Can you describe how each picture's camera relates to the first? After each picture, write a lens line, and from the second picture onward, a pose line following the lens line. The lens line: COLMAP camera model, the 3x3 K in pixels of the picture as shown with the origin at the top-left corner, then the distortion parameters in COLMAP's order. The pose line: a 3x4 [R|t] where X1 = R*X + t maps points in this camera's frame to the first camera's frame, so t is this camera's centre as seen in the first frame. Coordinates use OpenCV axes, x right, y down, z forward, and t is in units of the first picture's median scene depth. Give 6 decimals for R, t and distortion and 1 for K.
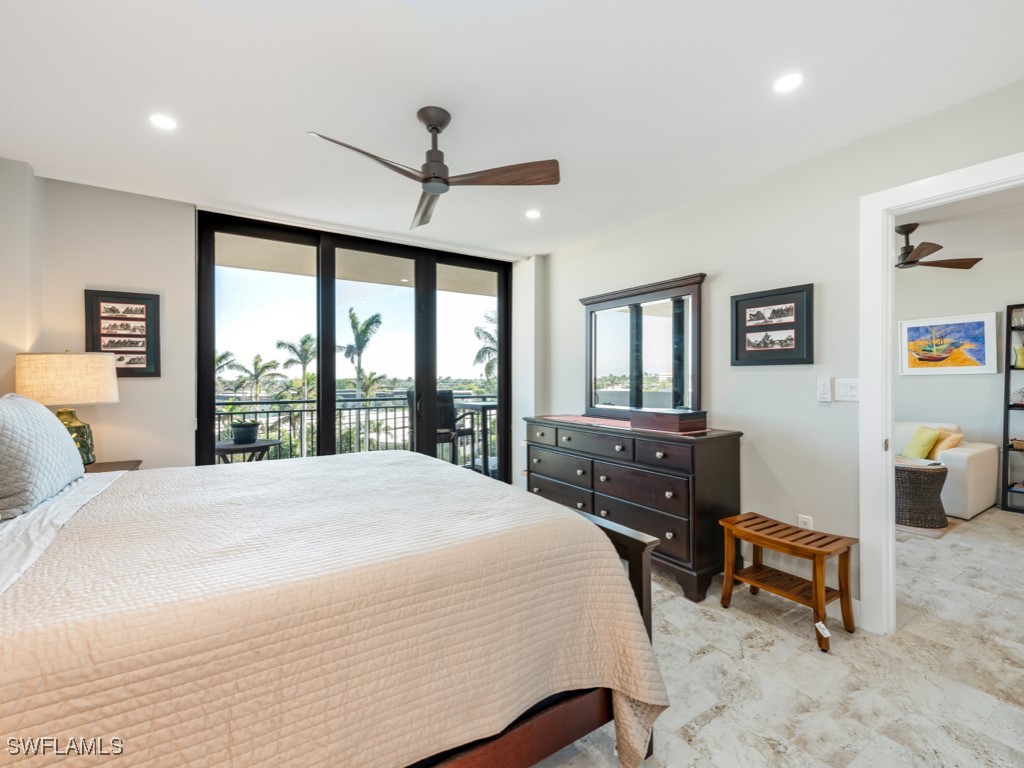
lens RADIAL K [[453.8, 0, 509.2], [0, 453.8, 377.4], [0, 0, 1]] dist [0.010456, -0.003519]
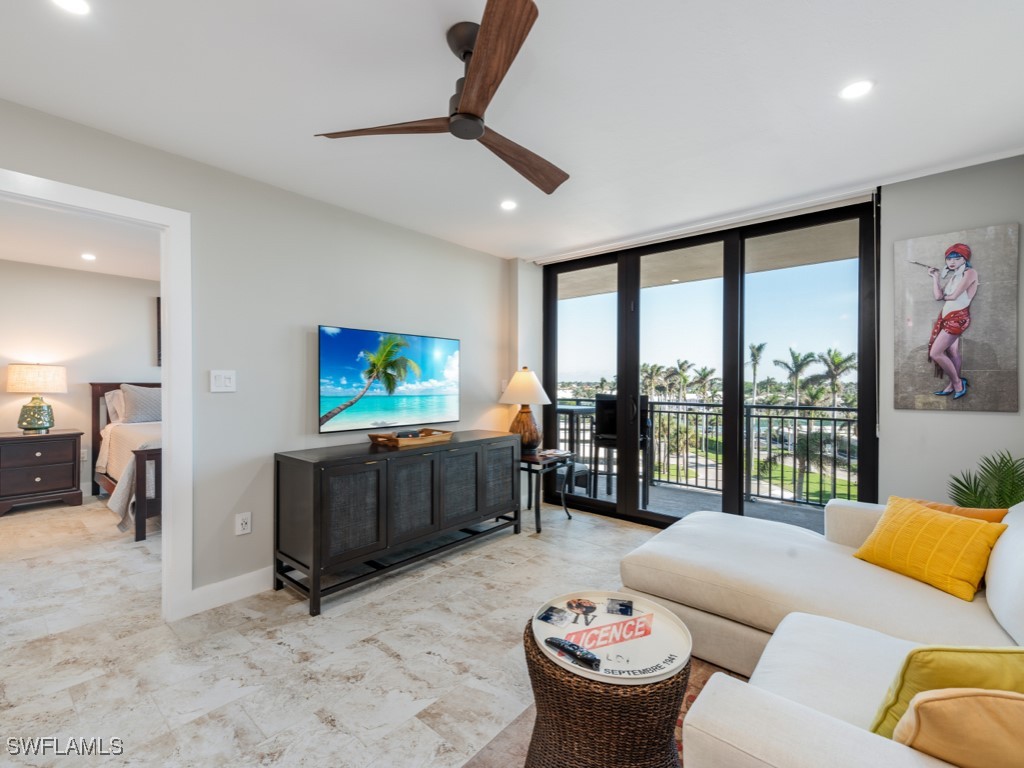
lens RADIAL K [[453.8, 0, 511.9], [0, 453.8, 383.2], [0, 0, 1]] dist [0.010456, -0.003519]
pose [[0.288292, 0.012880, -0.957456, 0.953979], [-0.004023, 0.999917, 0.012240, -0.003654], [0.957534, 0.000323, 0.288320, 0.671273]]
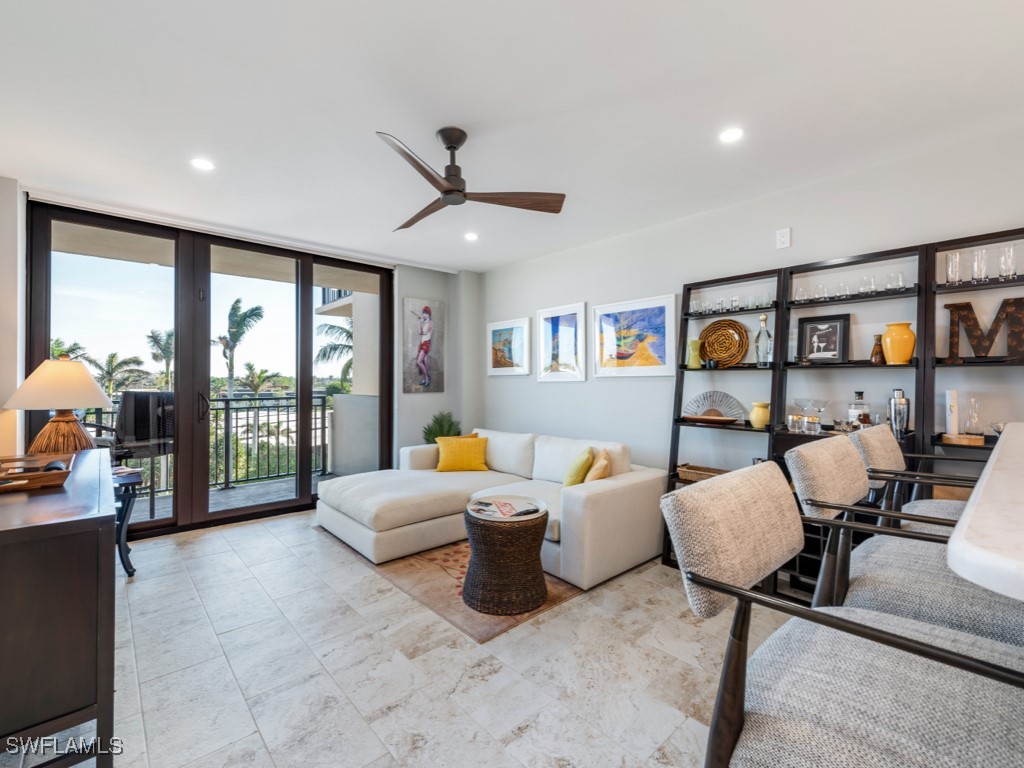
lens RADIAL K [[453.8, 0, 516.0], [0, 453.8, 378.7], [0, 0, 1]] dist [0.010456, -0.003519]
pose [[0.986347, 0.011564, 0.164272, 0.627851], [-0.011732, 0.999931, 0.000055, -0.000499], [-0.164260, -0.001981, 0.986415, 0.281001]]
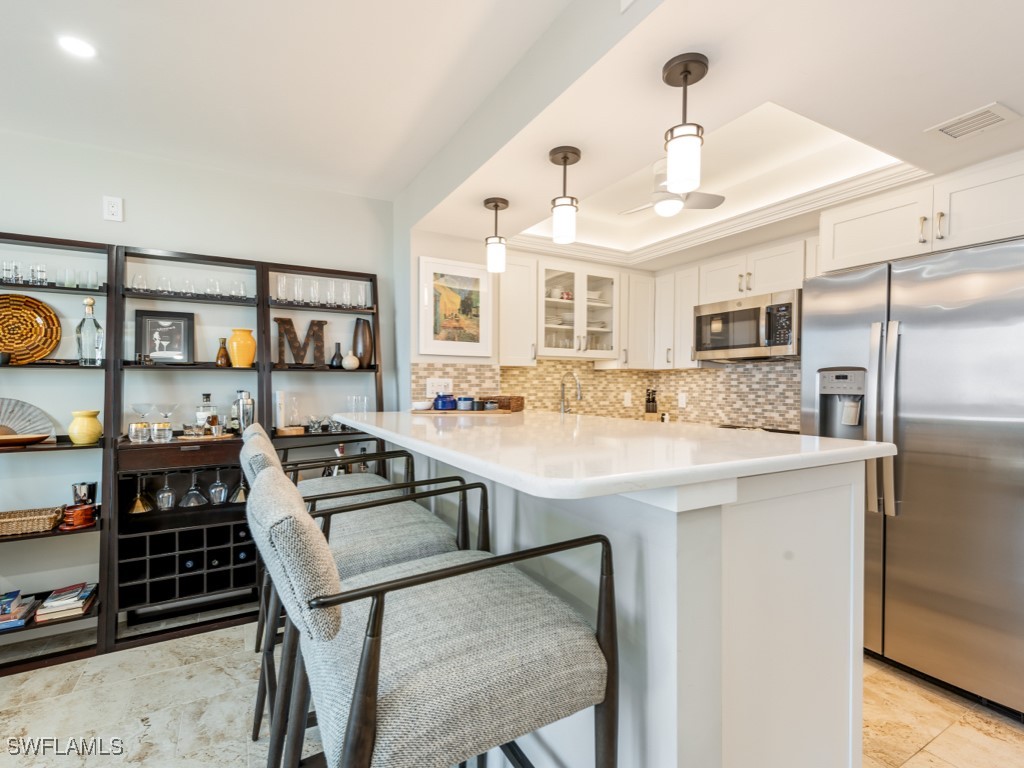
lens RADIAL K [[481.5, 0, 511.6], [0, 481.5, 389.8], [0, 0, 1]] dist [0.006041, -0.001670]
pose [[0.050750, -0.000904, 0.998711, 0.574778], [-0.005243, 0.999986, 0.001172, 0.002590], [-0.998698, -0.005295, 0.050744, 0.356859]]
